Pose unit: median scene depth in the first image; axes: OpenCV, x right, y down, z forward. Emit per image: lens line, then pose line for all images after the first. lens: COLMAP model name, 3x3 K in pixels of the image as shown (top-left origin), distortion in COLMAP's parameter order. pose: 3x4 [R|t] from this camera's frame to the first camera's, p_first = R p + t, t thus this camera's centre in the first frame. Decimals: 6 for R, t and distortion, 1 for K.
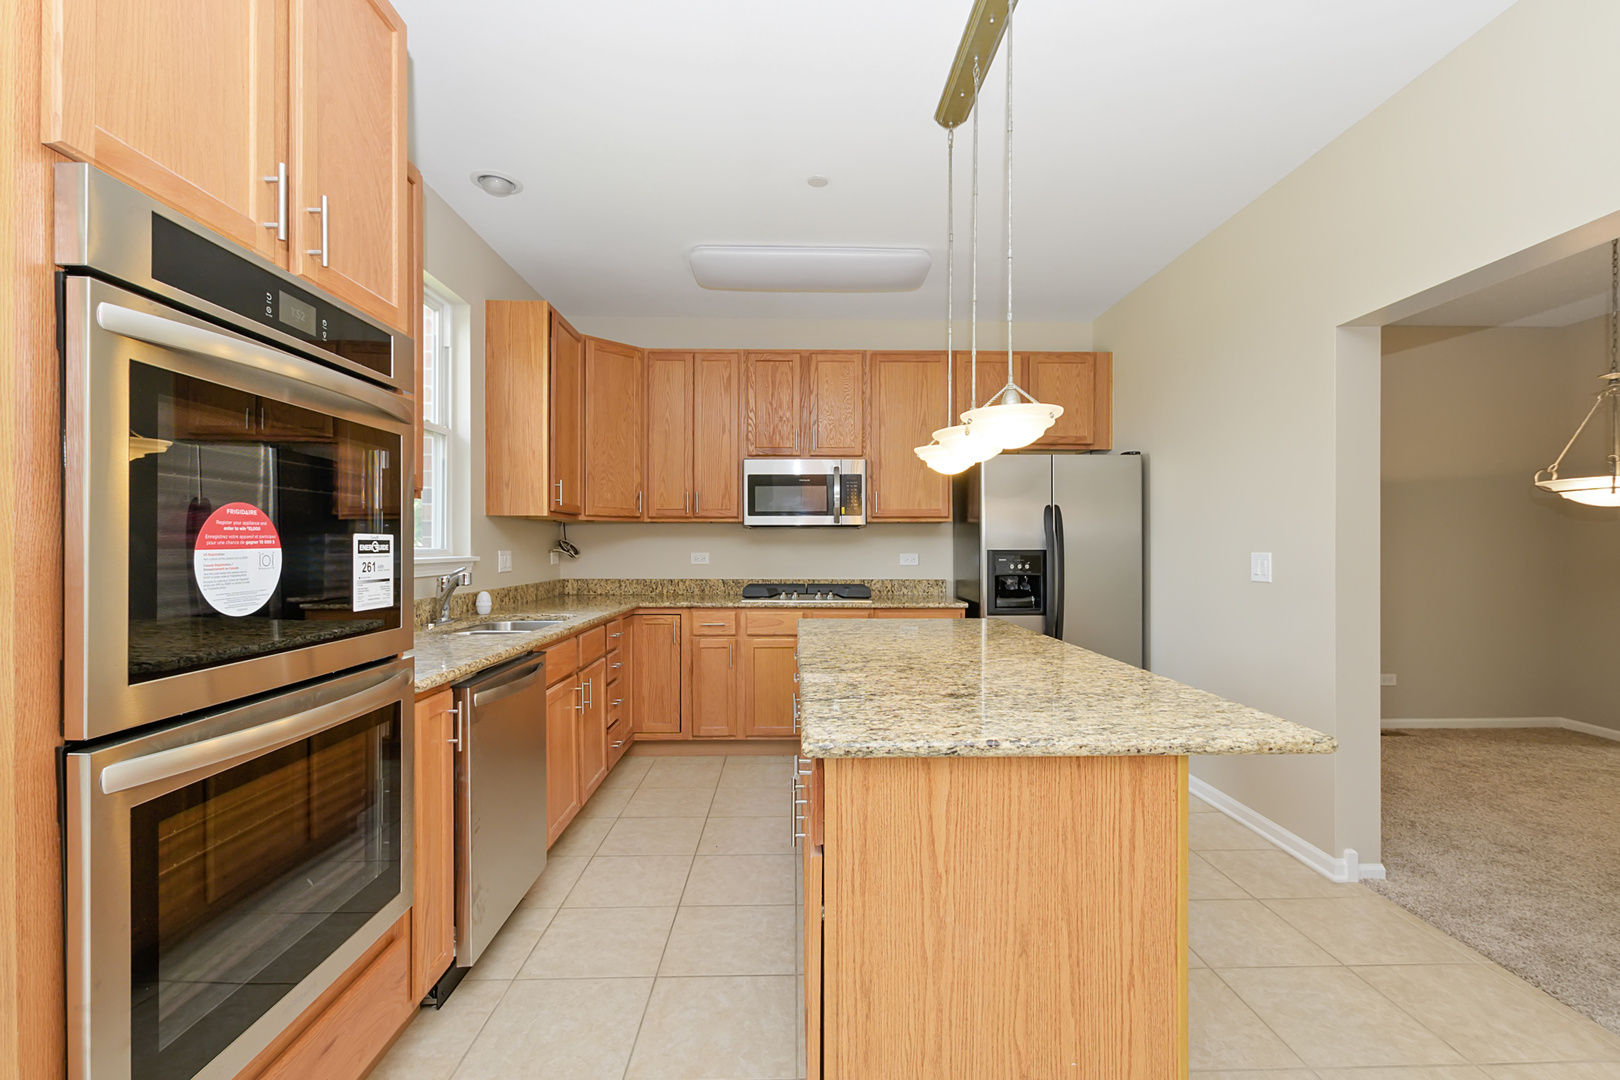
lens RADIAL K [[718.3, 0, 807.0], [0, 718.3, 544.3], [0, 0, 1]] dist [0.005374, -0.003040]
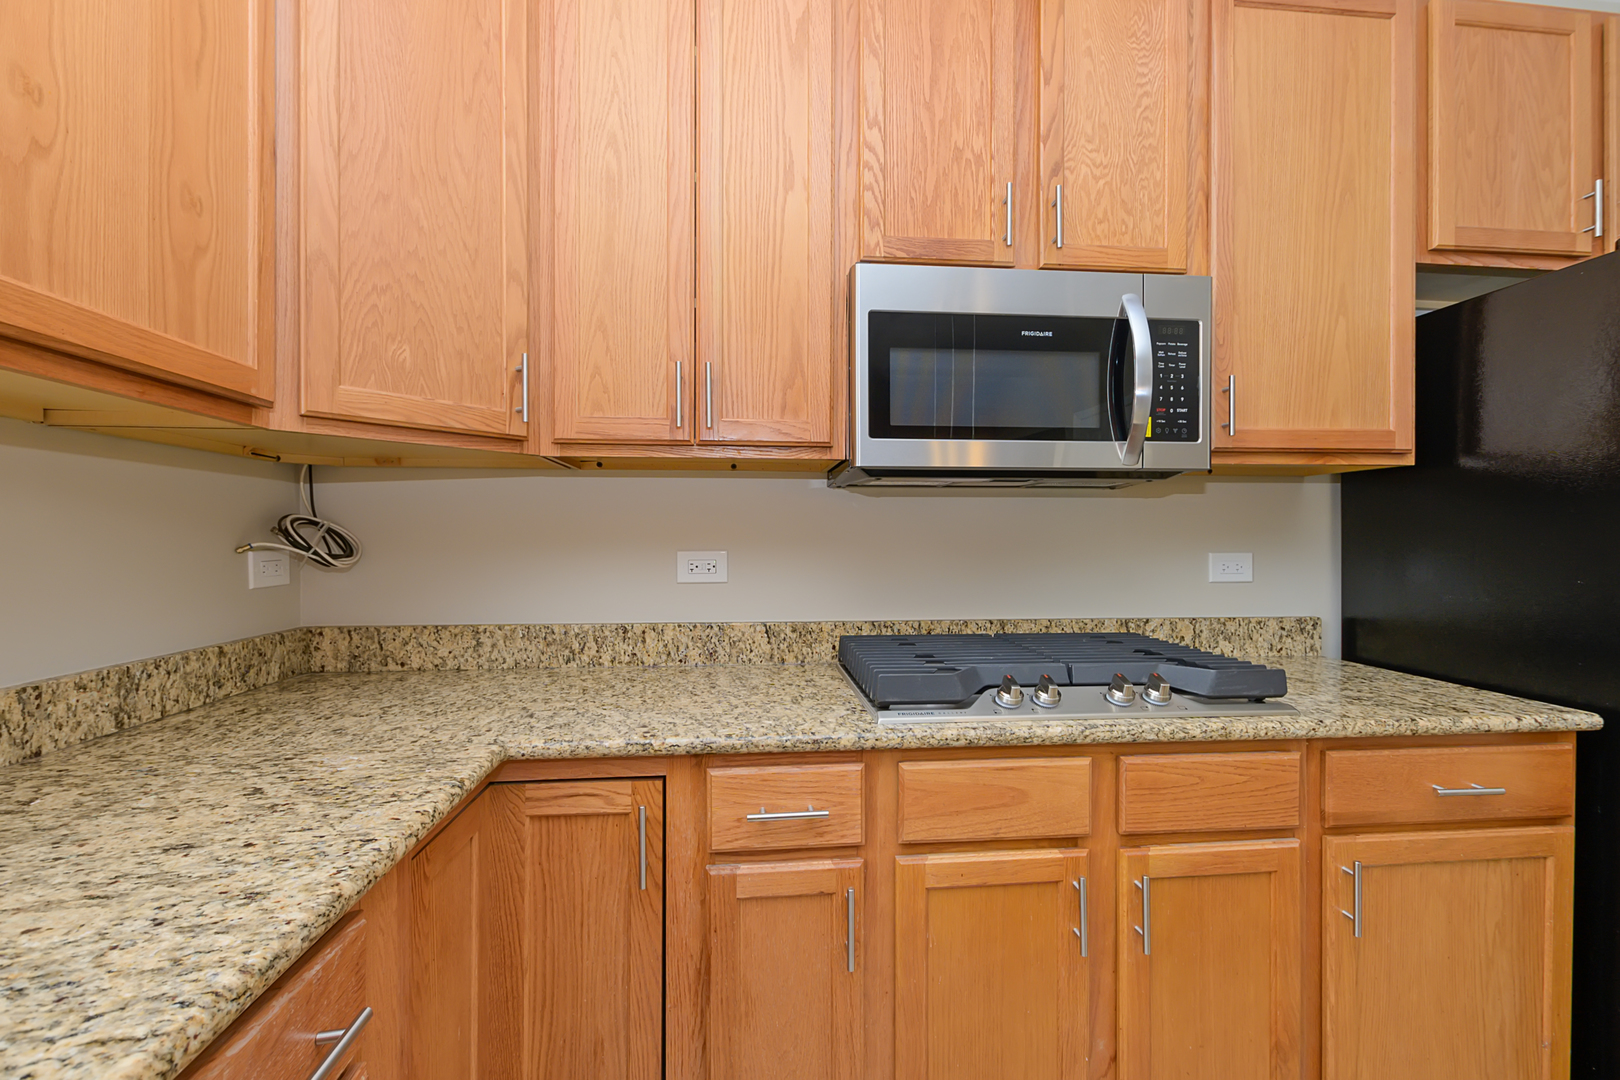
lens RADIAL K [[718.3, 0, 816.4], [0, 718.3, 540.7], [0, 0, 1]] dist [0.005374, -0.003040]
pose [[0.996149, 0.000284, 0.087672, -0.132609], [-0.000903, 0.999975, 0.007024, 0.004119], [-0.087668, -0.007076, 0.996125, 0.673803]]
